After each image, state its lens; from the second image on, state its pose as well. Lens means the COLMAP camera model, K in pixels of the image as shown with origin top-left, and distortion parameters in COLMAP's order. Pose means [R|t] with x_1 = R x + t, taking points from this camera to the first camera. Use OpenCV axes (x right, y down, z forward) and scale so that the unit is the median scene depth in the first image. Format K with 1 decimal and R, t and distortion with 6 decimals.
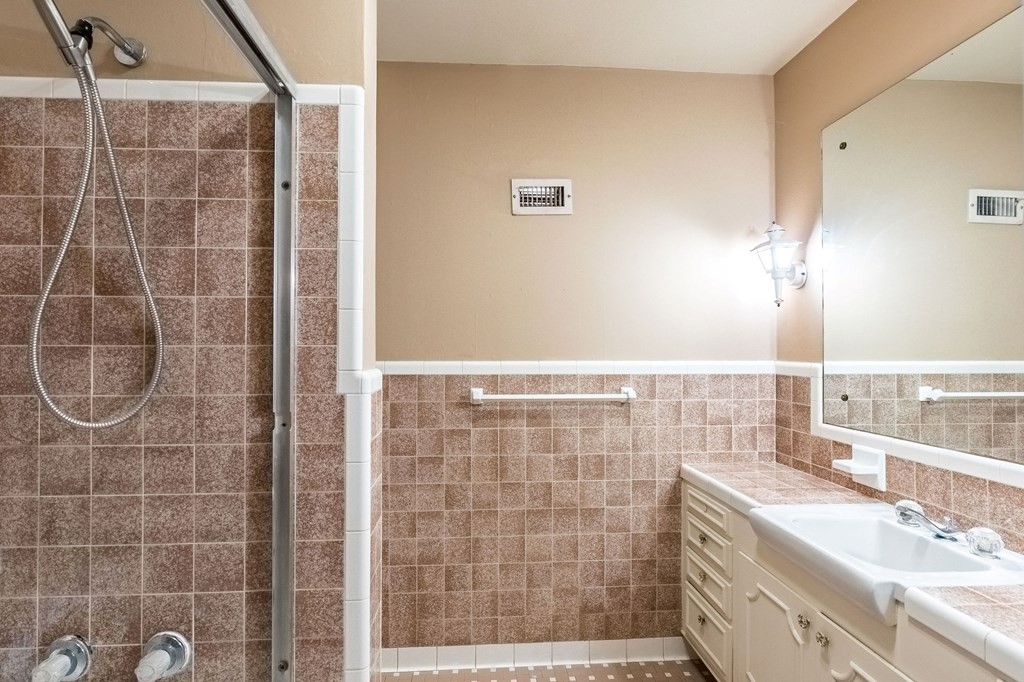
lens RADIAL K [[458.3, 0, 509.5], [0, 458.3, 343.9], [0, 0, 1]] dist [-0.007992, 0.002398]
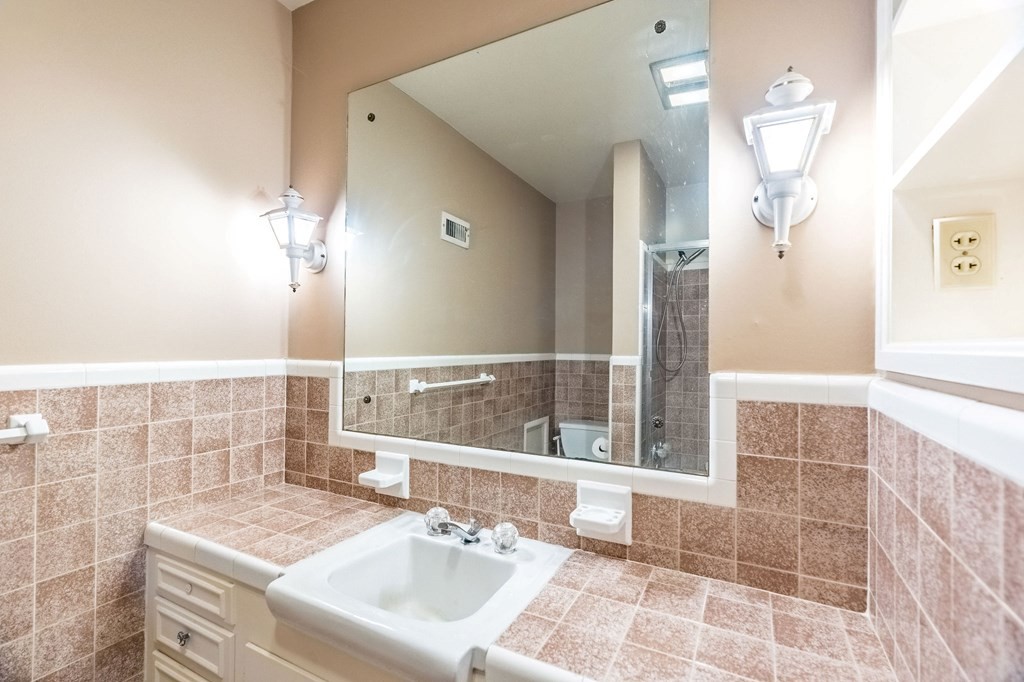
lens RADIAL K [[458.3, 0, 512.2], [0, 458.3, 341.3], [0, 0, 1]] dist [-0.007992, 0.002398]
pose [[0.516037, 0.013309, 0.856463, 0.096125], [-0.015641, 0.999859, -0.006113, 0.004399], [-0.856423, -0.010241, 0.516173, 0.250905]]
